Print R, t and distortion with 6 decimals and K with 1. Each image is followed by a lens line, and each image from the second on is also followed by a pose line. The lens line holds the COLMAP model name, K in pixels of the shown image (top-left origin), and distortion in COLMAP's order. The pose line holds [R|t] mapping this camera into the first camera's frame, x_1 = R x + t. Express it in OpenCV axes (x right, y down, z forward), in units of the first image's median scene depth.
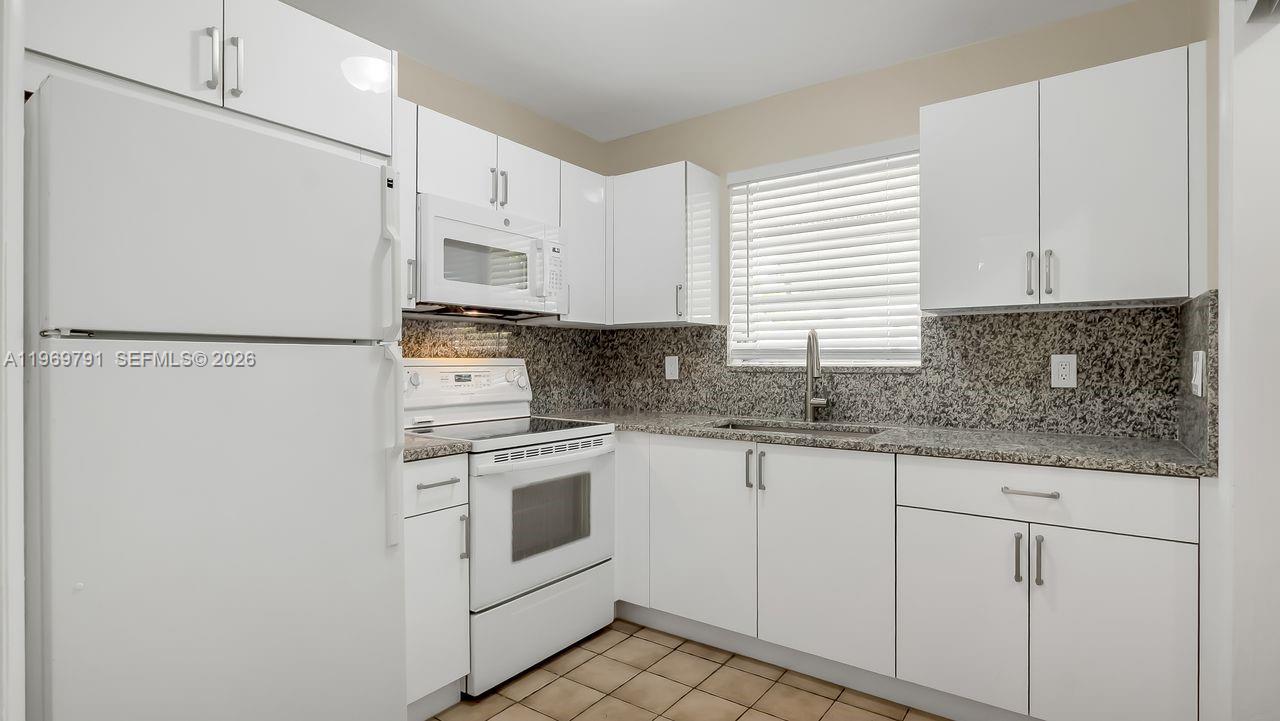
lens RADIAL K [[596.7, 0, 652.5], [0, 596.7, 365.0], [0, 0, 1]] dist [-0.001737, 0.000038]
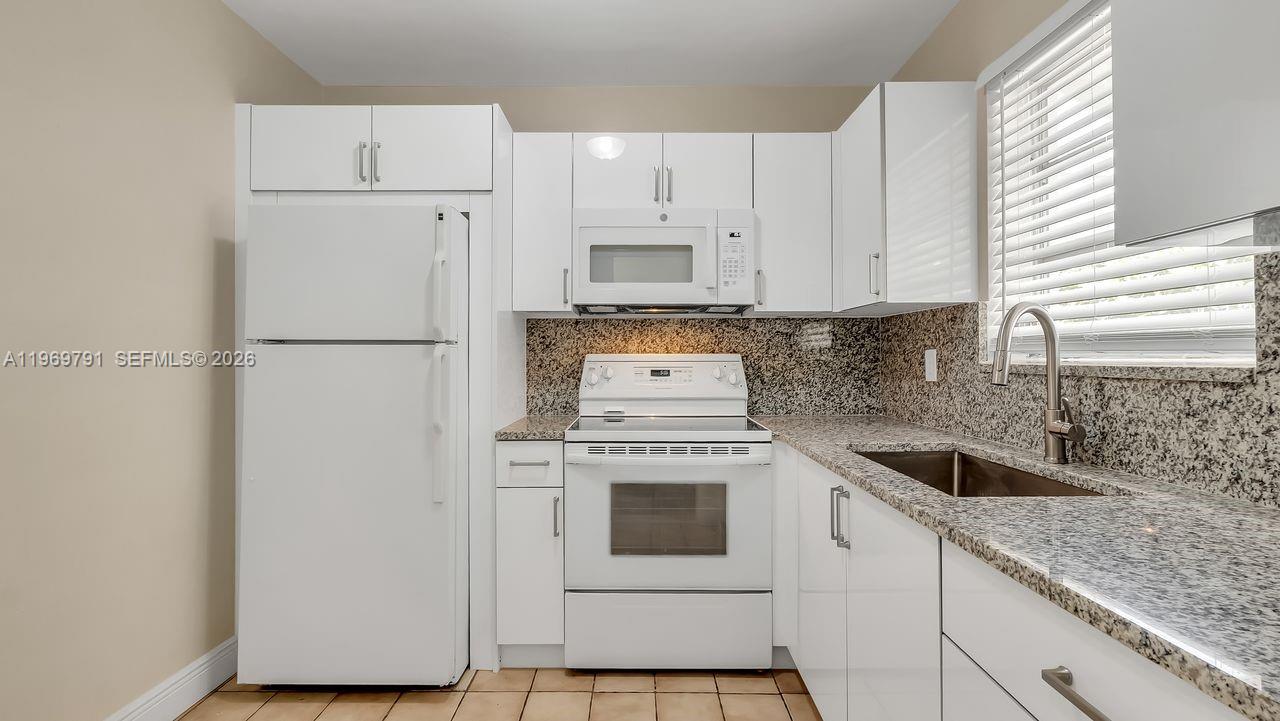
lens RADIAL K [[596.7, 0, 647.4], [0, 596.7, 353.0], [0, 0, 1]] dist [-0.001737, 0.000038]
pose [[0.598108, -0.005628, -0.801396, 0.502287], [-0.003885, 0.999943, -0.009921, -0.002432], [0.801406, 0.009047, 0.598052, 0.357642]]
